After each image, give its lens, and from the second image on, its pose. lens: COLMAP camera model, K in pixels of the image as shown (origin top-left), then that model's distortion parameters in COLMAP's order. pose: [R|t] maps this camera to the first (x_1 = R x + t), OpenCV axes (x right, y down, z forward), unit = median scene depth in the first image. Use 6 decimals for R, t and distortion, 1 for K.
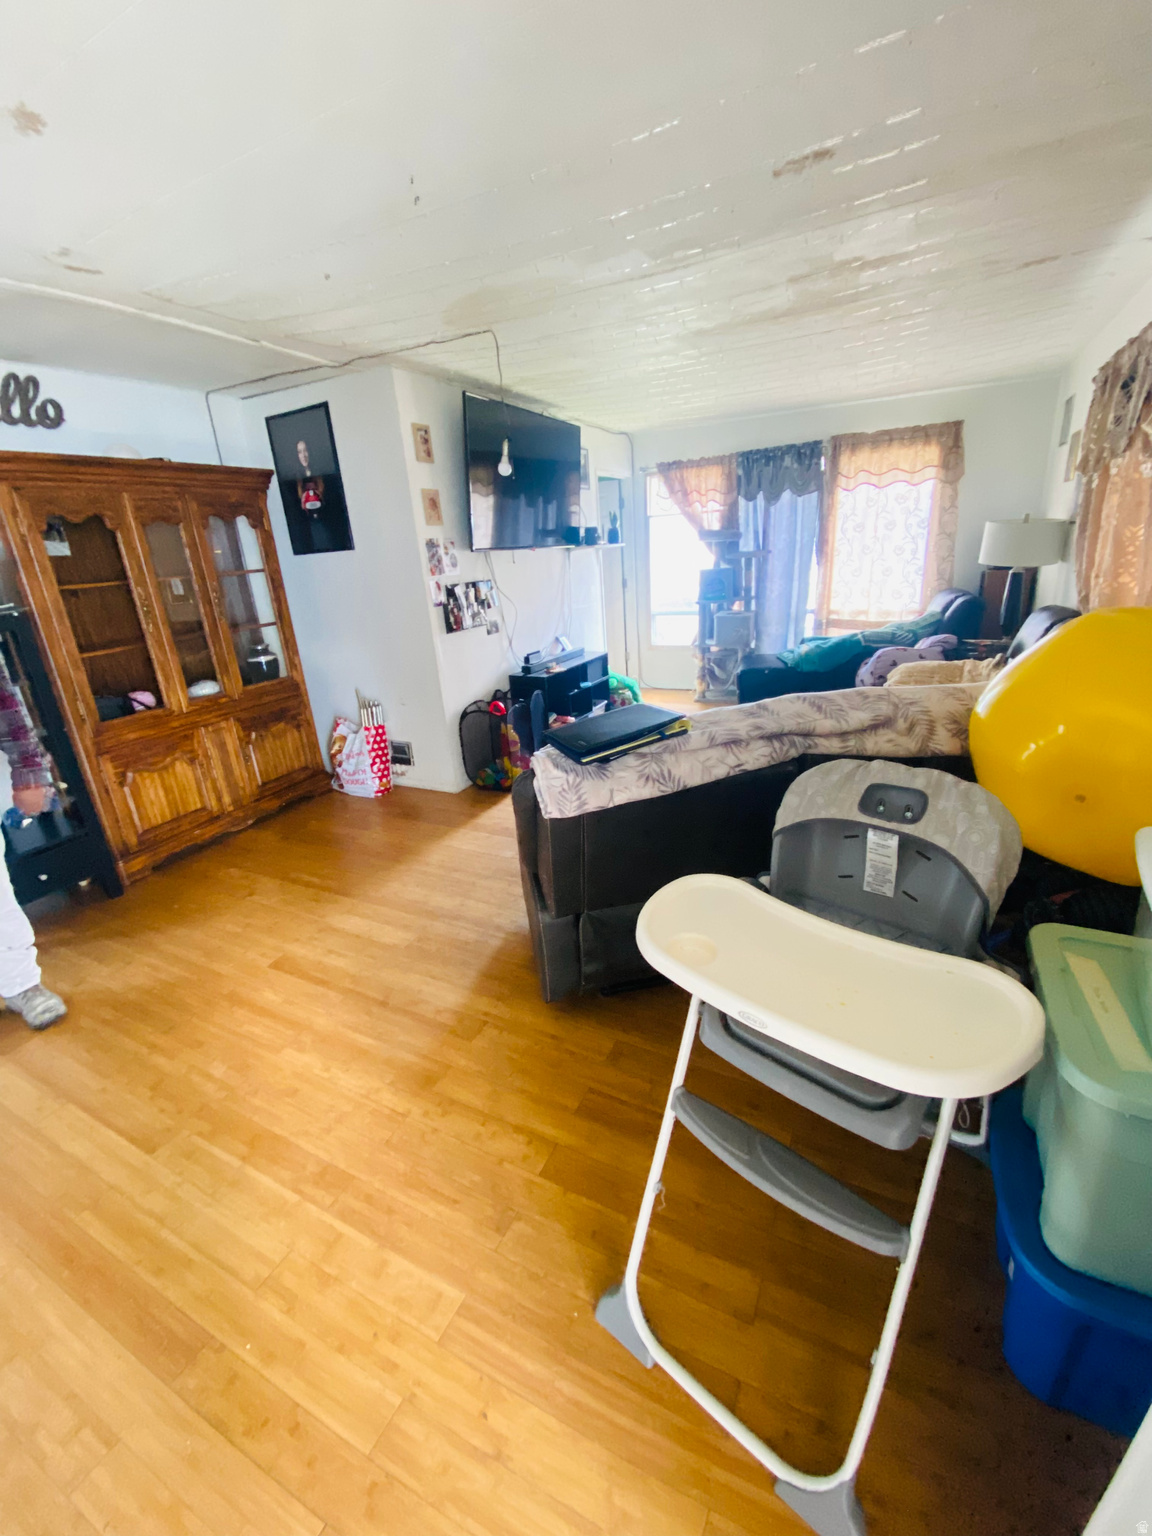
lens RADIAL K [[619.7, 0, 578.3], [0, 619.7, 765.7], [0, 0, 1]] dist [-0.010594, -0.007307]
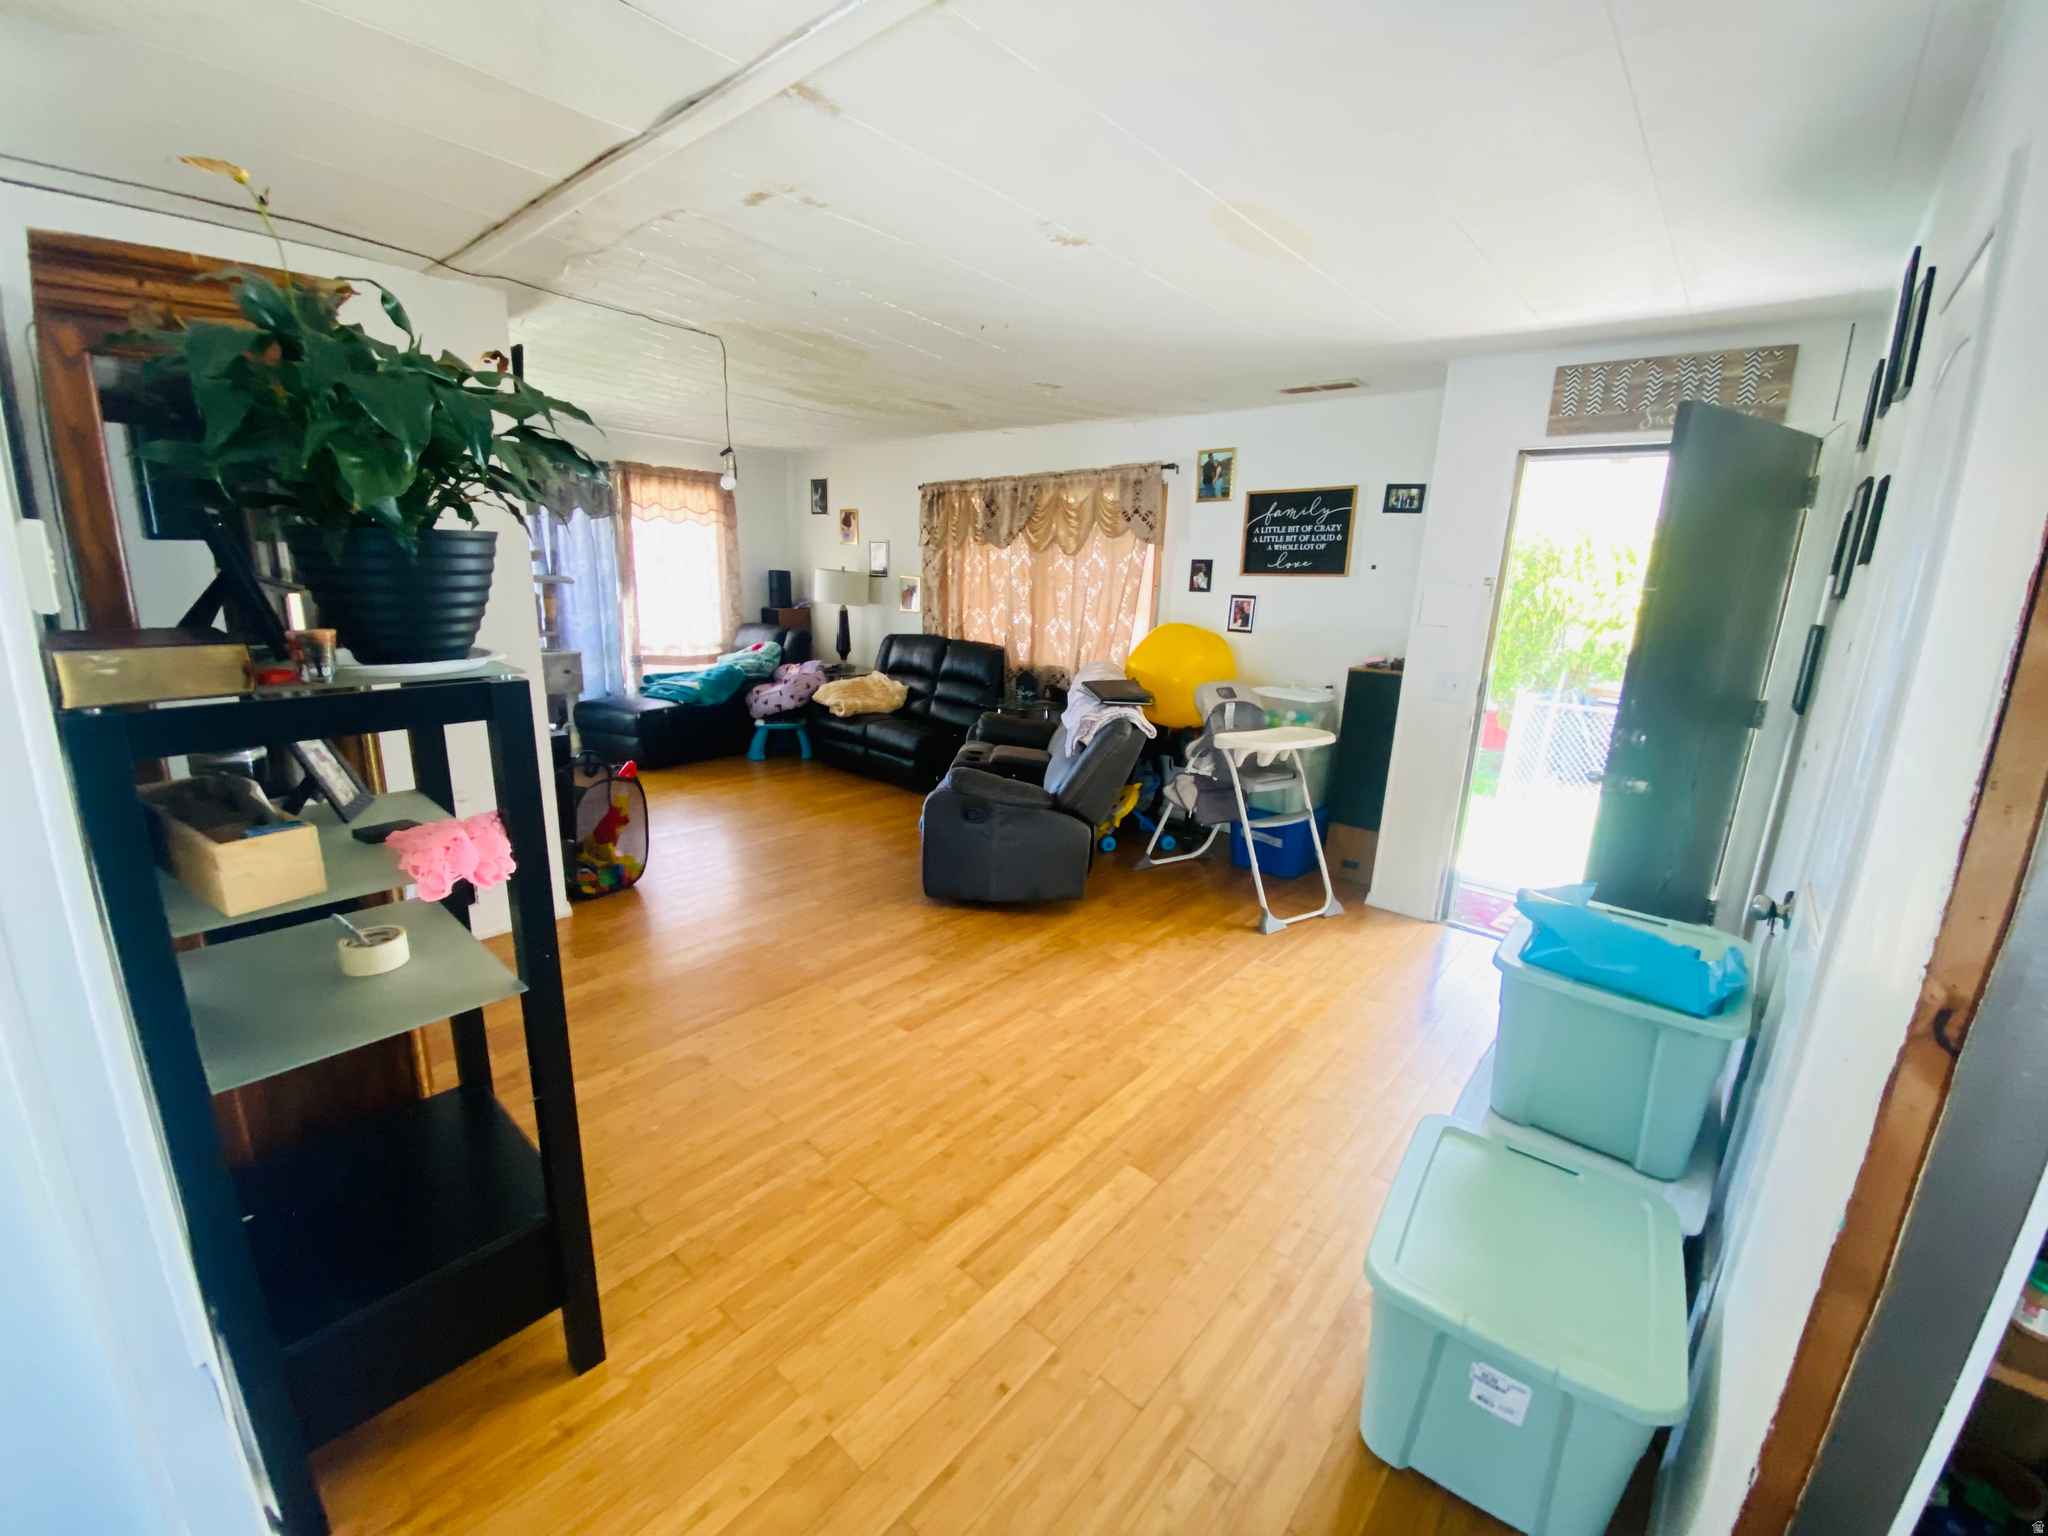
lens RADIAL K [[826.2, 0, 1028.8], [0, 826.2, 770.0], [0, 0, 1]] dist [-0.010594, -0.007307]
pose [[0.226326, -0.155919, 0.961491, -1.114118], [0.263969, 0.959985, 0.093539, -0.066767], [-0.937602, 0.232634, 0.258428, 0.334669]]
